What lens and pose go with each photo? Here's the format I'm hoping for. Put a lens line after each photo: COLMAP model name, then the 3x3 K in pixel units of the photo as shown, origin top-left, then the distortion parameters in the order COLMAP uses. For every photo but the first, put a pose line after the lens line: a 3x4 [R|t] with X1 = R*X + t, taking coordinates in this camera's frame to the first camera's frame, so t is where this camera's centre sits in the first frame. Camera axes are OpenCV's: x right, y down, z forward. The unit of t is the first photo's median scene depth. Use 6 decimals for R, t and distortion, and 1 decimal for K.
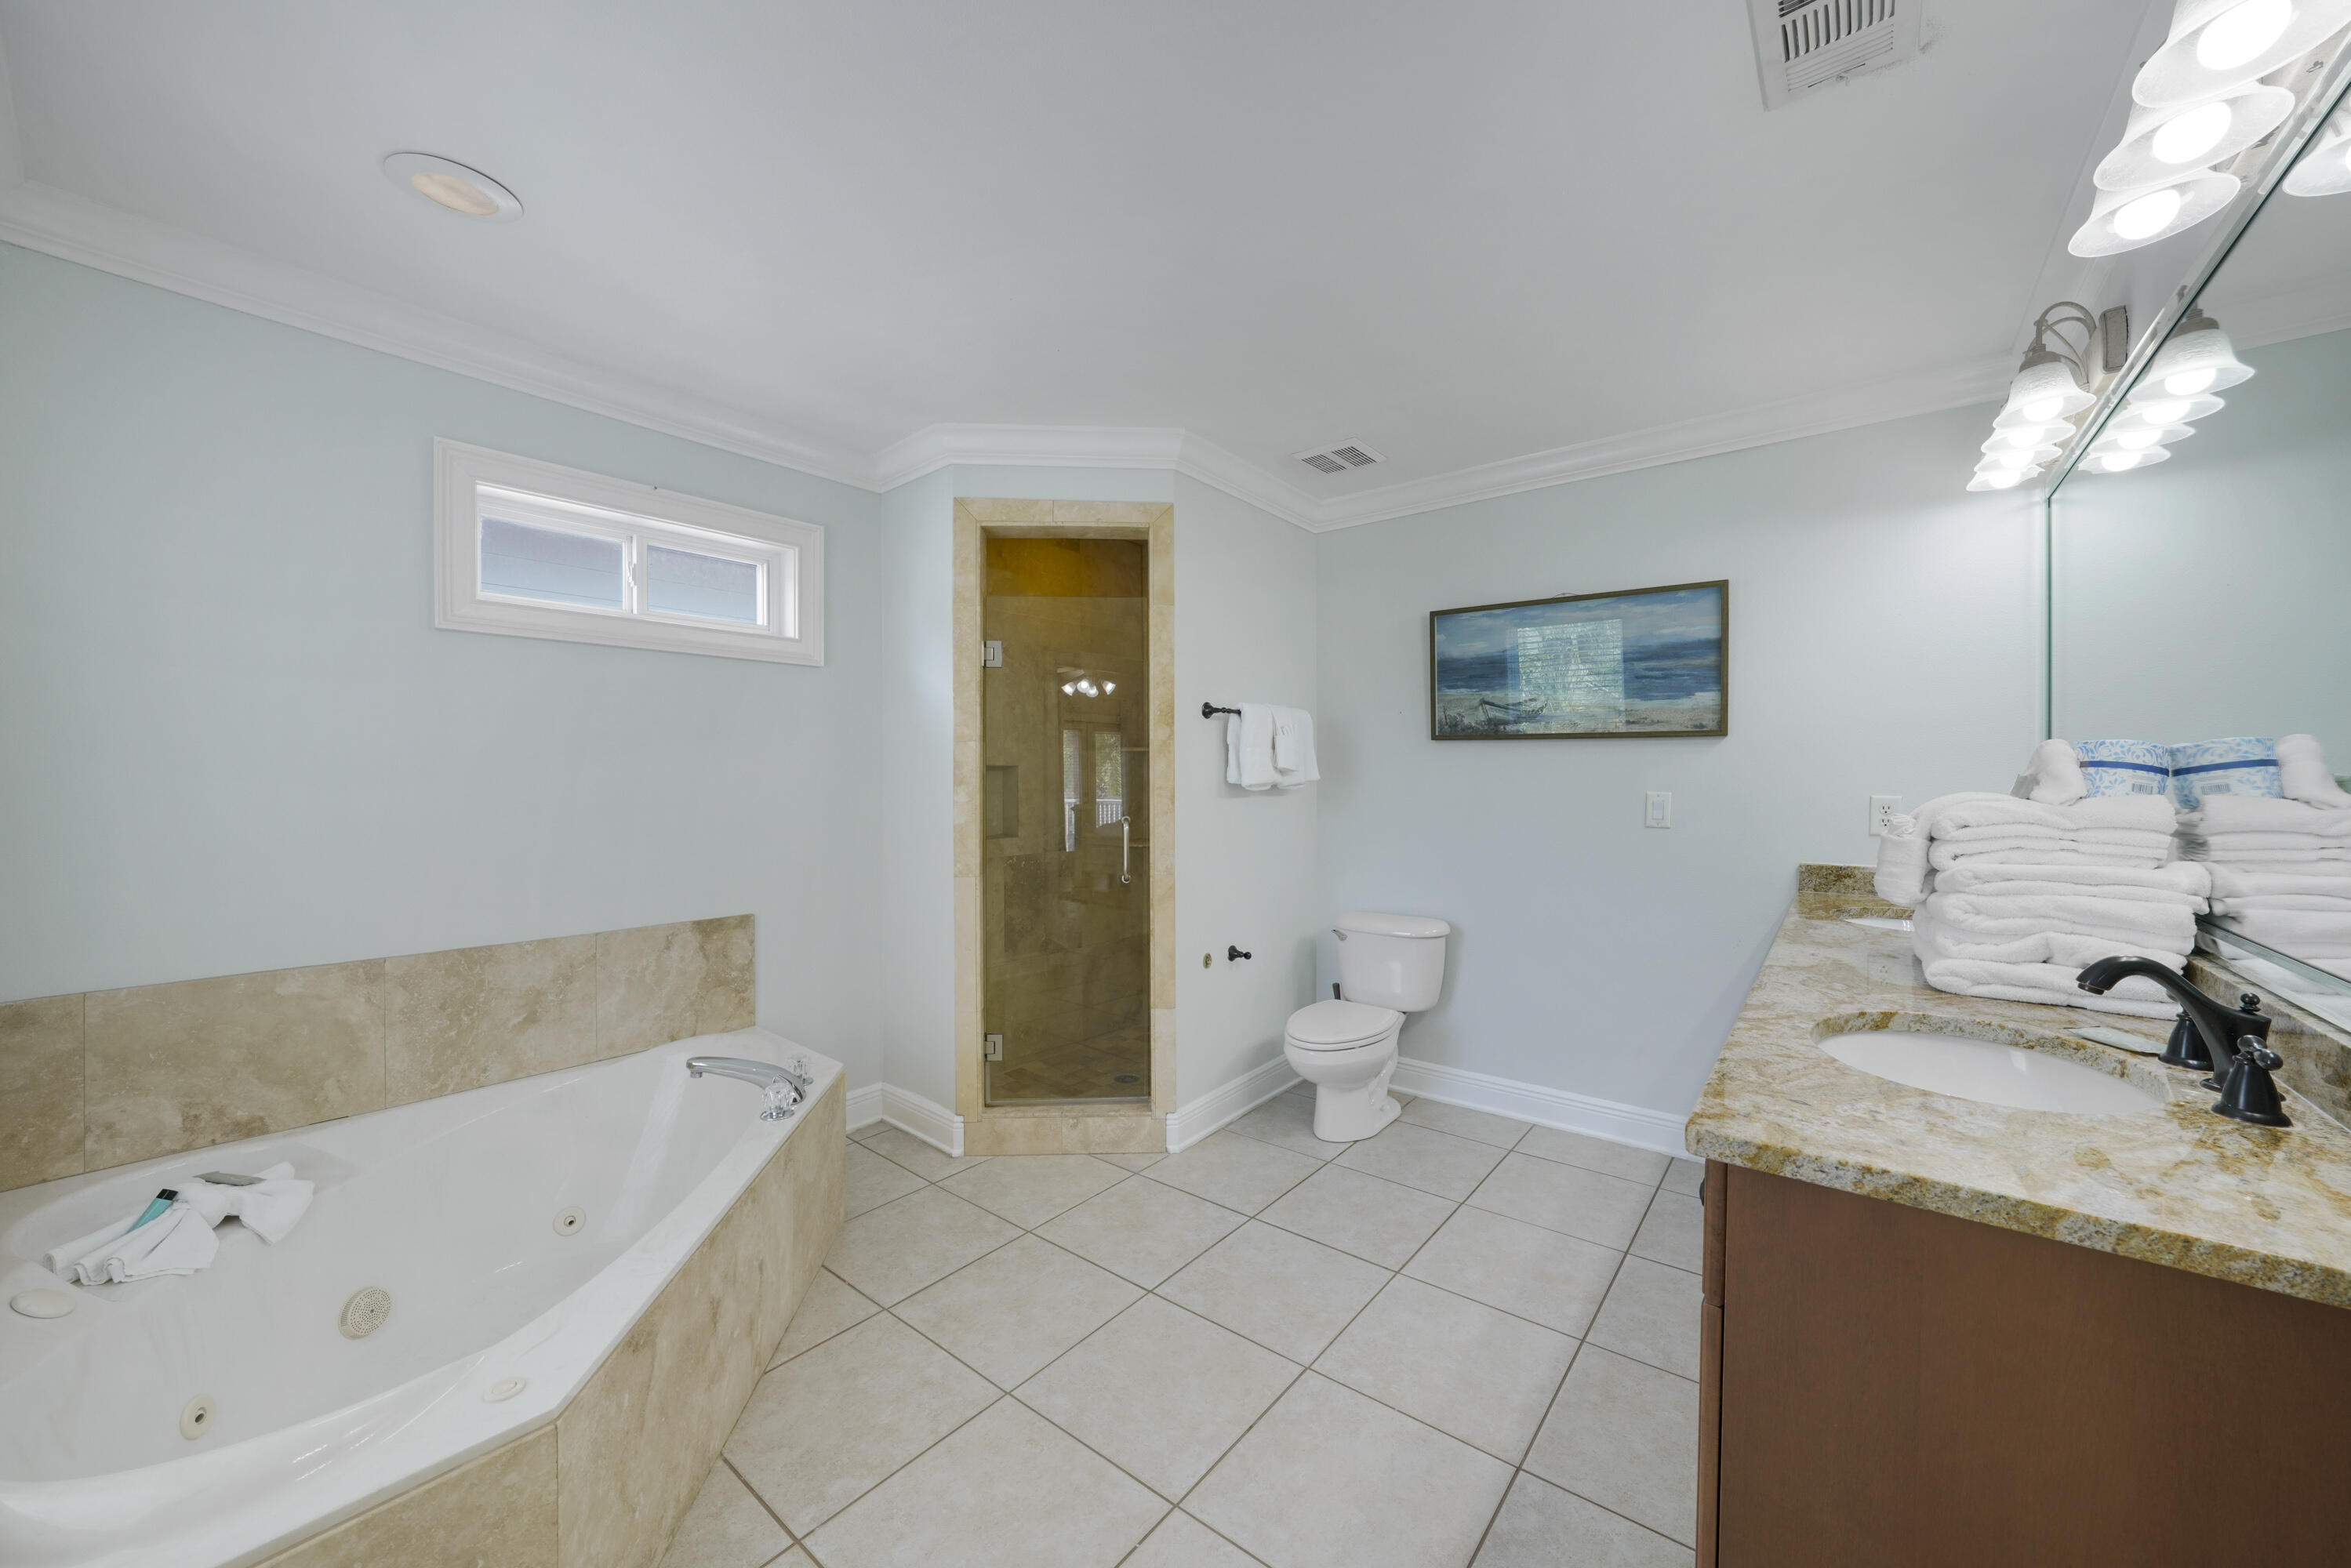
lens RADIAL K [[871.0, 0, 1181.4], [0, 871.0, 780.4], [0, 0, 1]] dist [-0.001371, -0.000043]
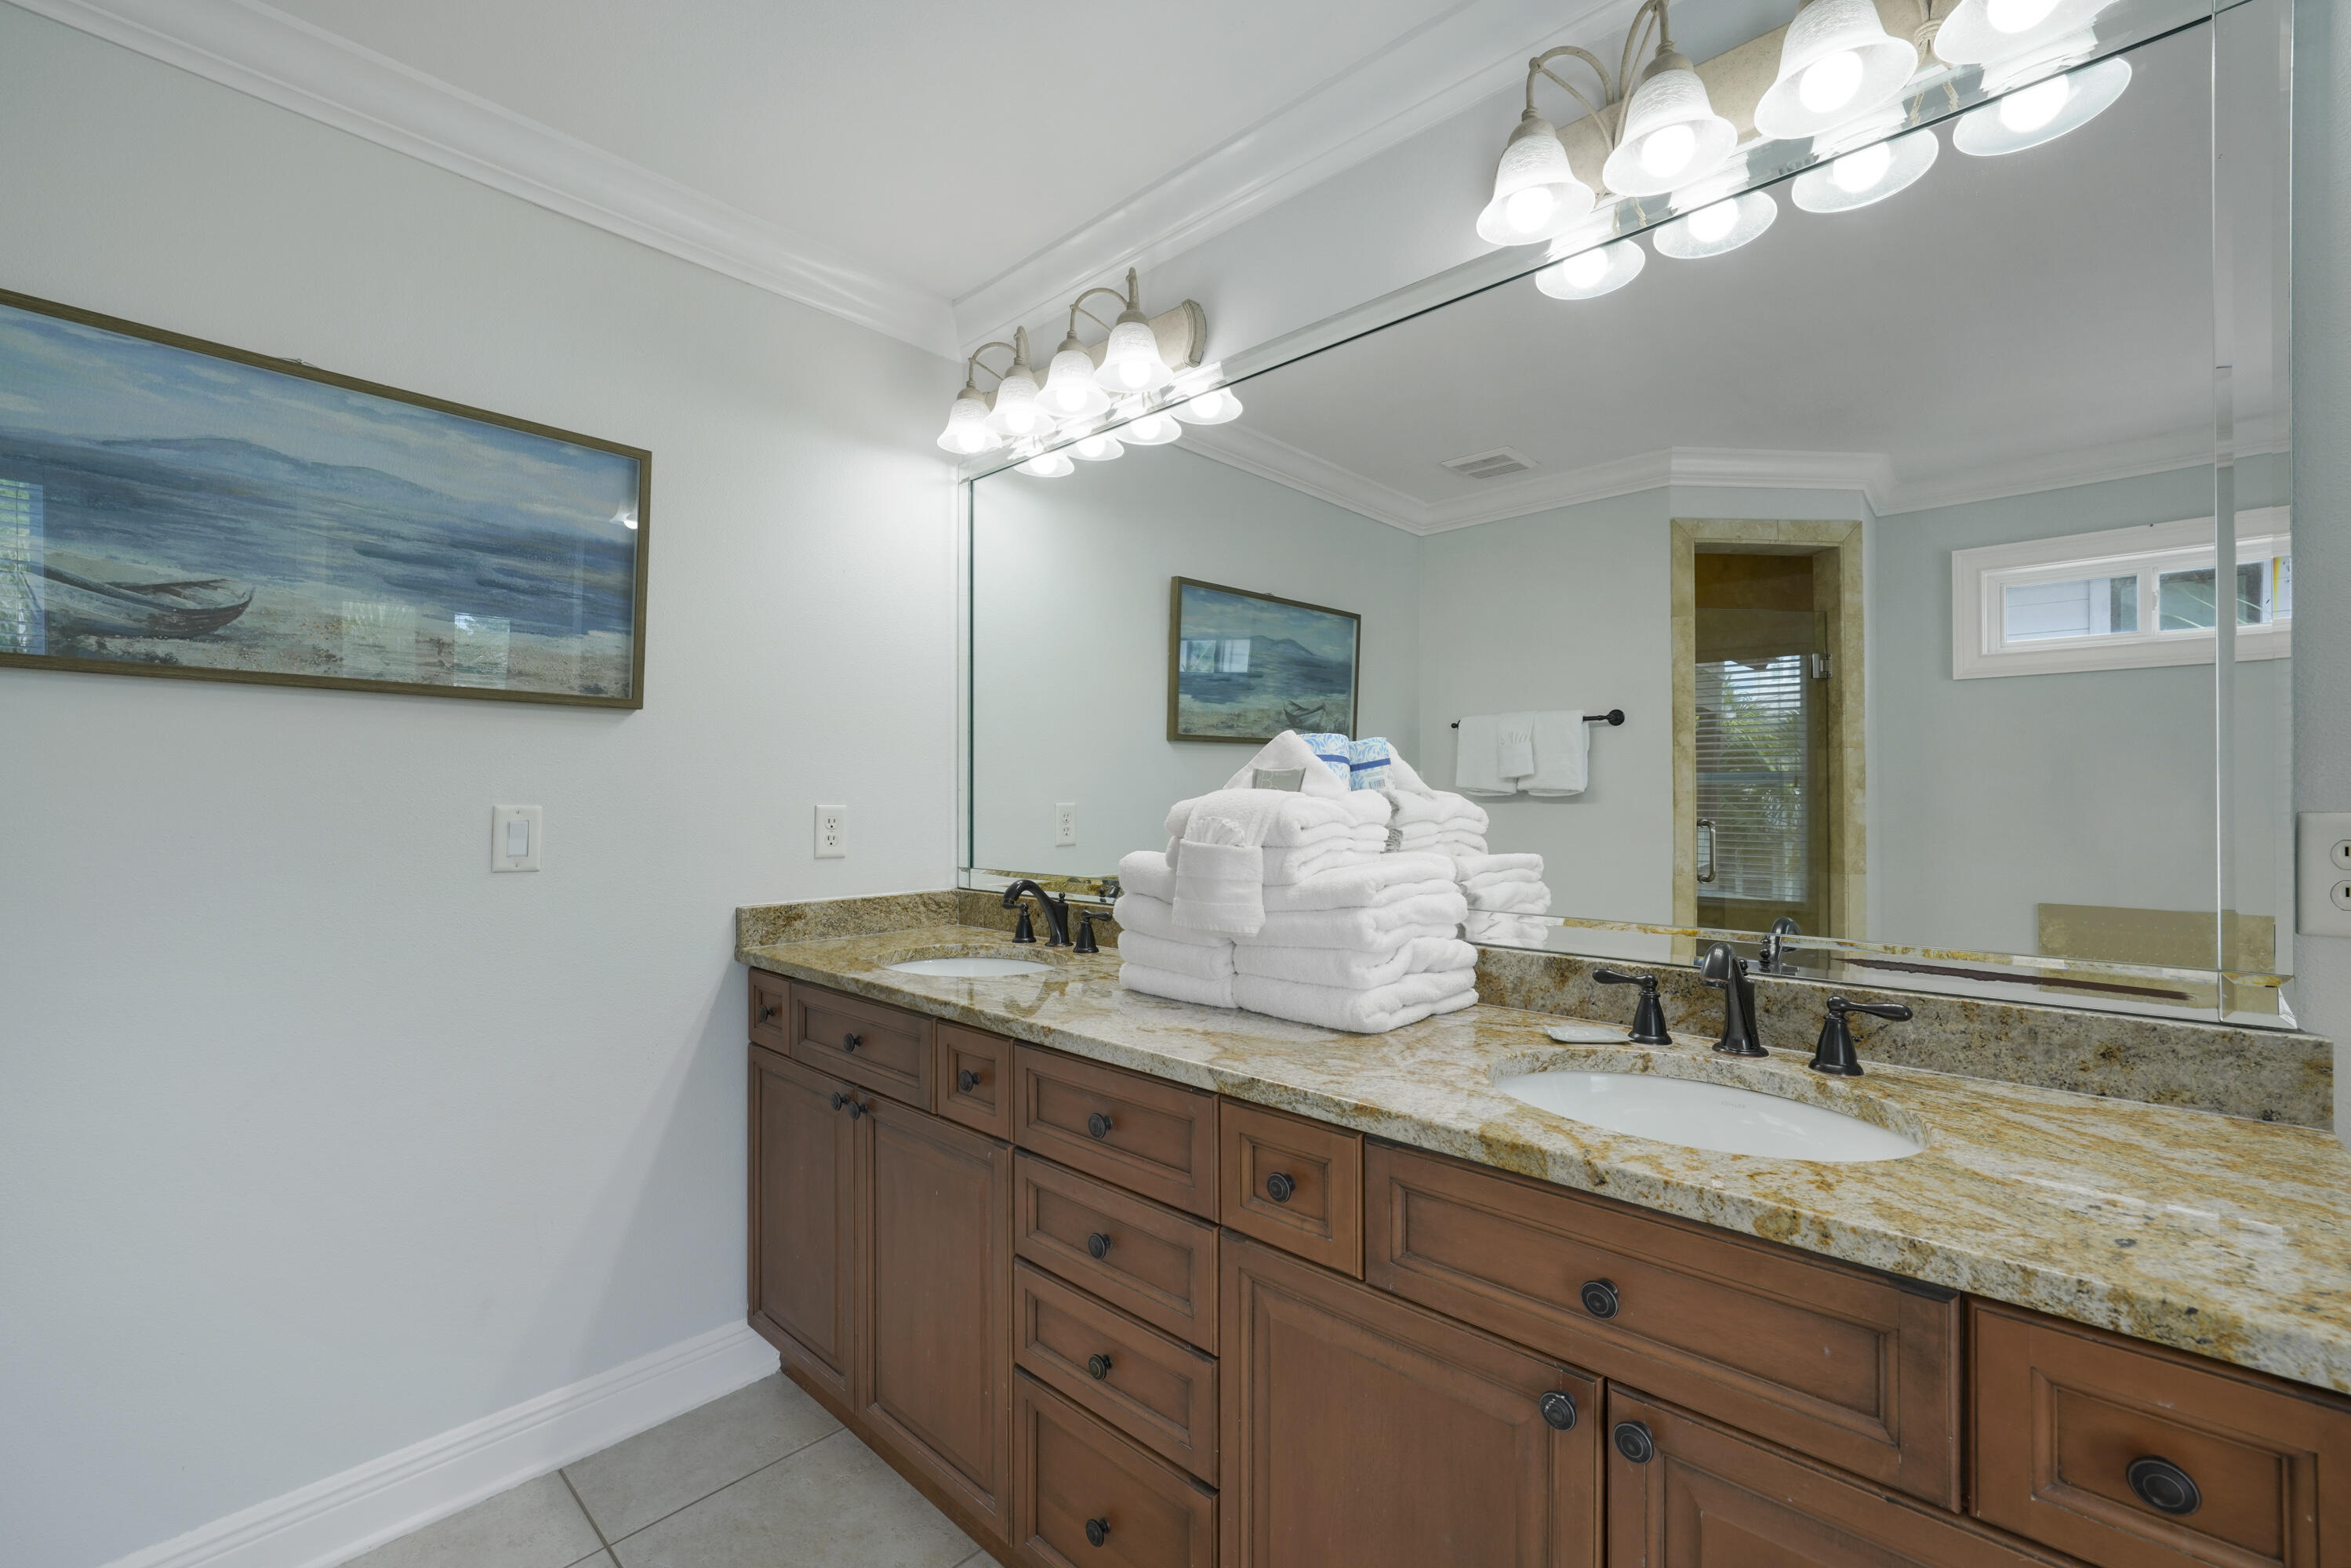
lens RADIAL K [[992.6, 0, 1177.2], [0, 992.6, 792.8], [0, 0, 1]] dist [-0.002782, -0.000201]
pose [[0.083987, 0.005707, 0.996450, -0.026647], [0.007114, 0.999955, -0.006326, 0.013350], [-0.996441, 0.007620, 0.083943, 0.573219]]
